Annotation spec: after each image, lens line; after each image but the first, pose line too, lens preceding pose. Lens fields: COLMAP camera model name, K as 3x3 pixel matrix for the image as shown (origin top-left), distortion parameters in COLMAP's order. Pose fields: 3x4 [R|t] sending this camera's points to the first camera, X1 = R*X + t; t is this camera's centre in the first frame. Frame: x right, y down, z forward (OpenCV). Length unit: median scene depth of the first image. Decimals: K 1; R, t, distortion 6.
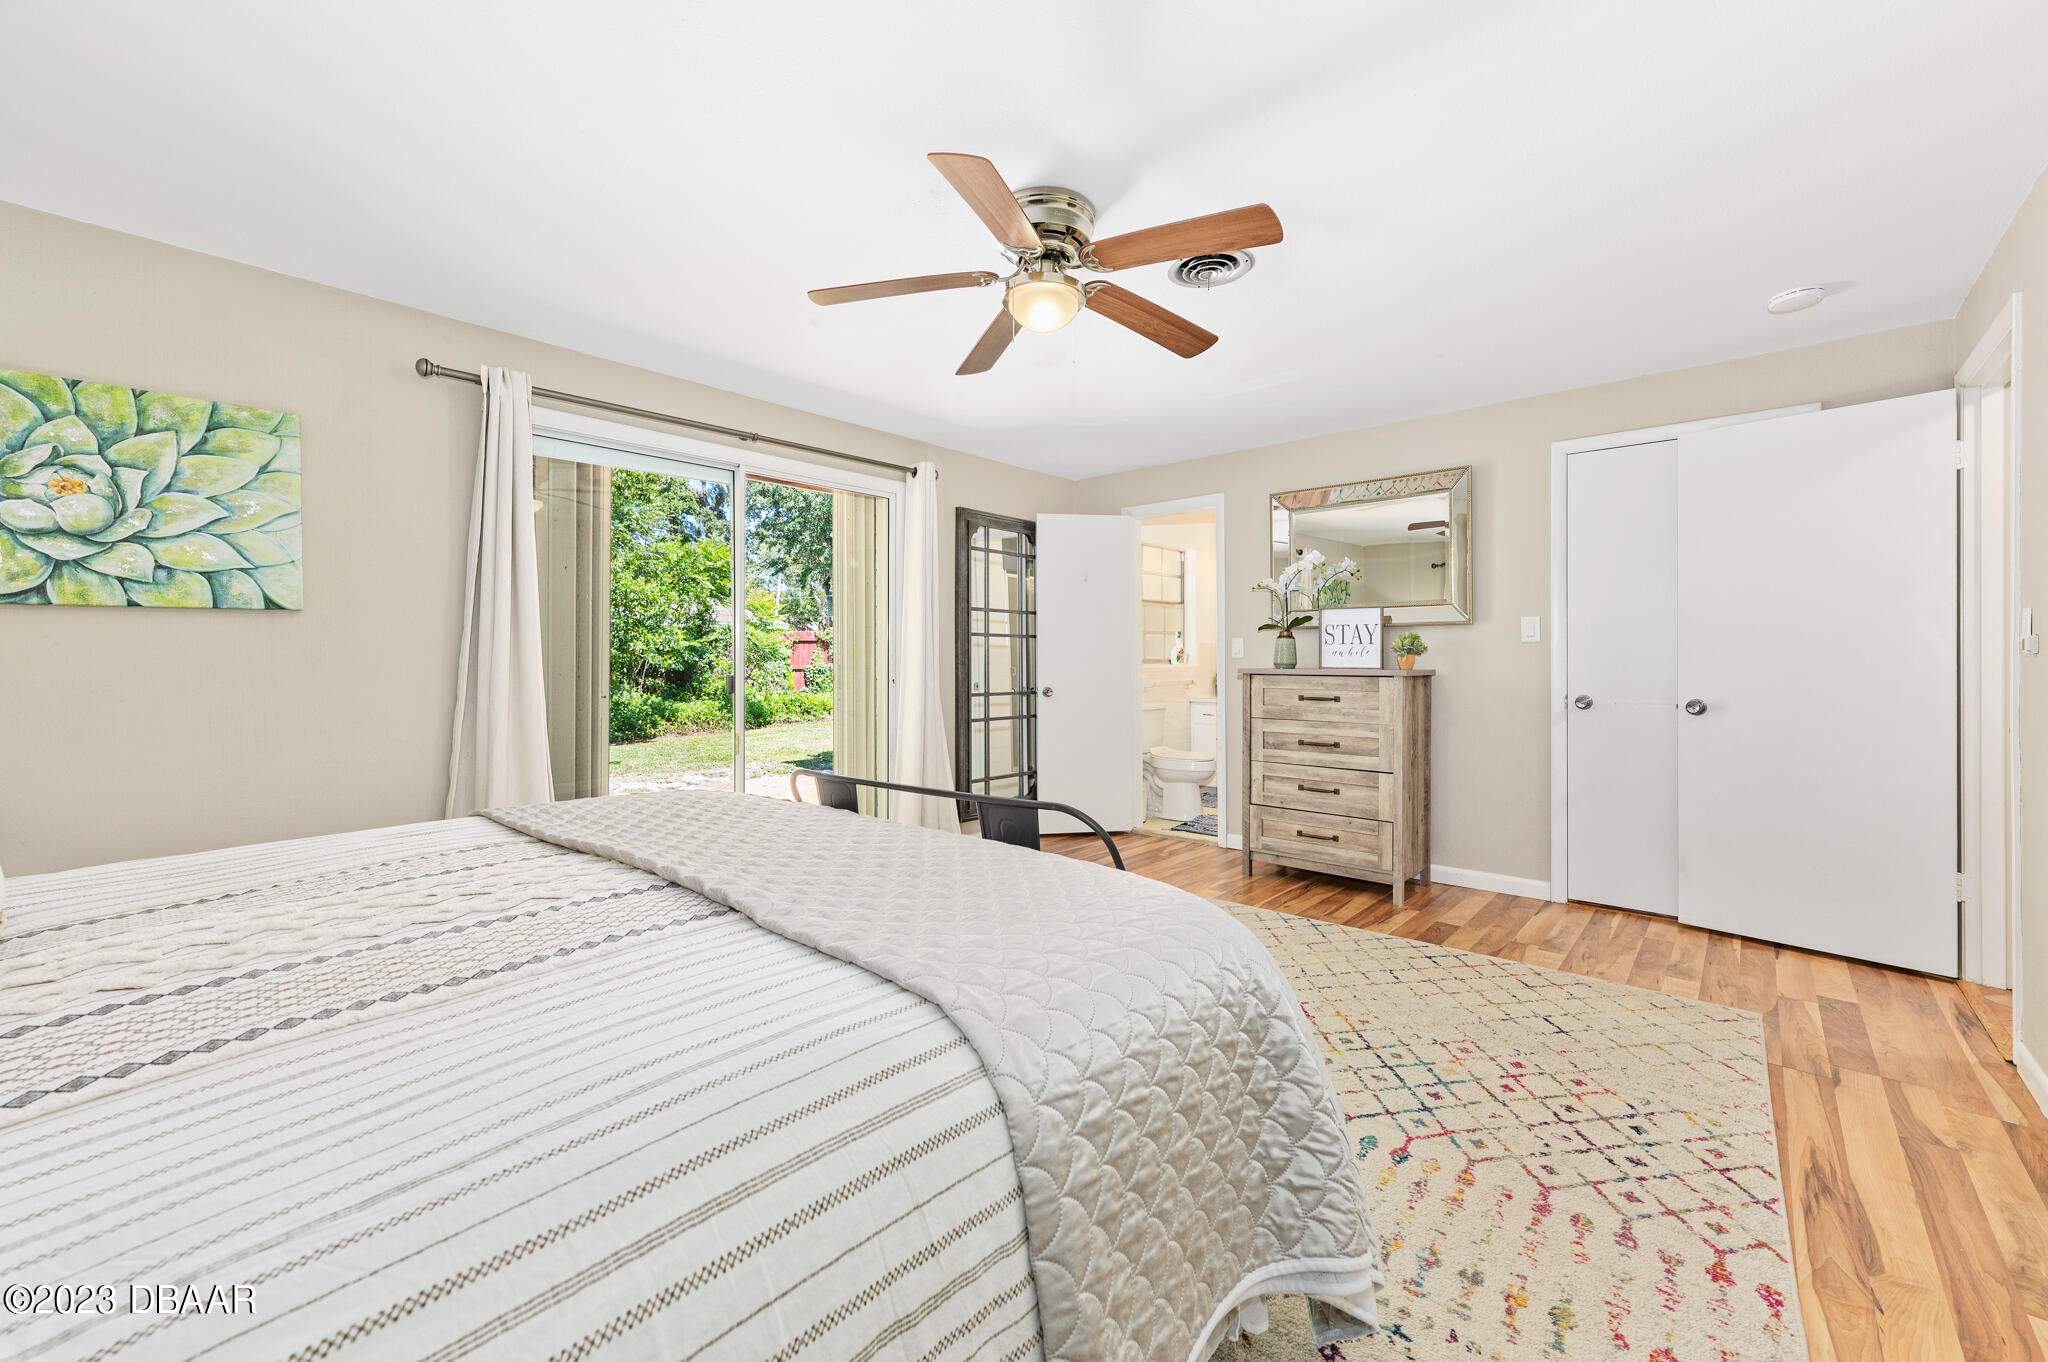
lens RADIAL K [[841.3, 0, 1022.3], [0, 841.3, 661.5], [0, 0, 1]] dist [0.002386, -0.000113]
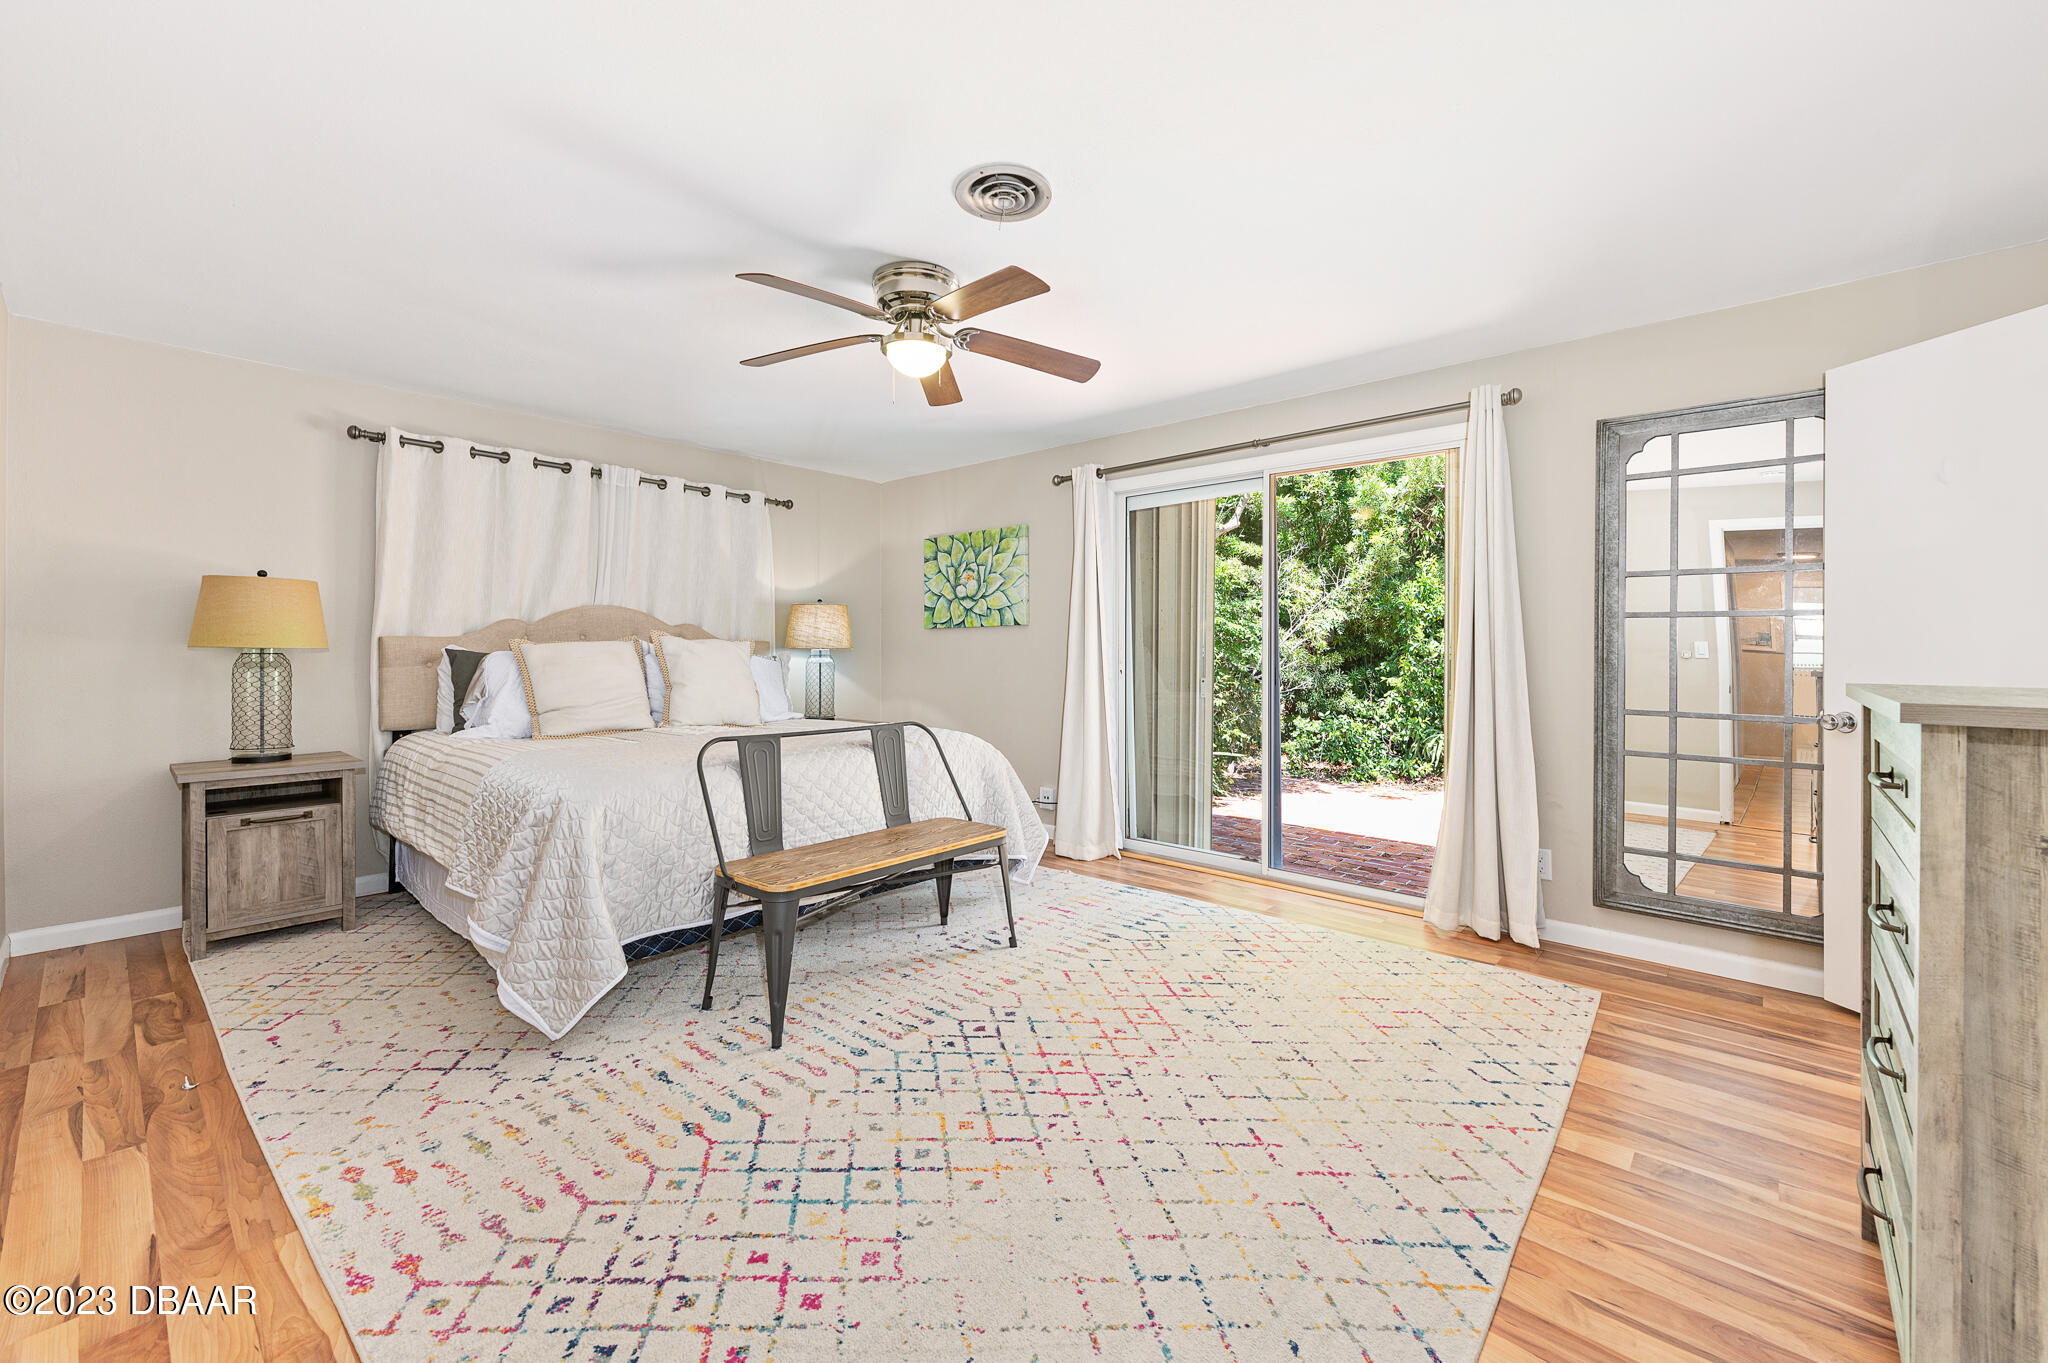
lens RADIAL K [[841.3, 0, 1015.3], [0, 841.3, 651.1], [0, 0, 1]] dist [0.002386, -0.000113]
pose [[-0.027297, 0.001983, -0.999625, 1.335316], [-0.009145, 0.999956, 0.002233, -0.006972], [0.999586, 0.009202, -0.027277, 1.287007]]
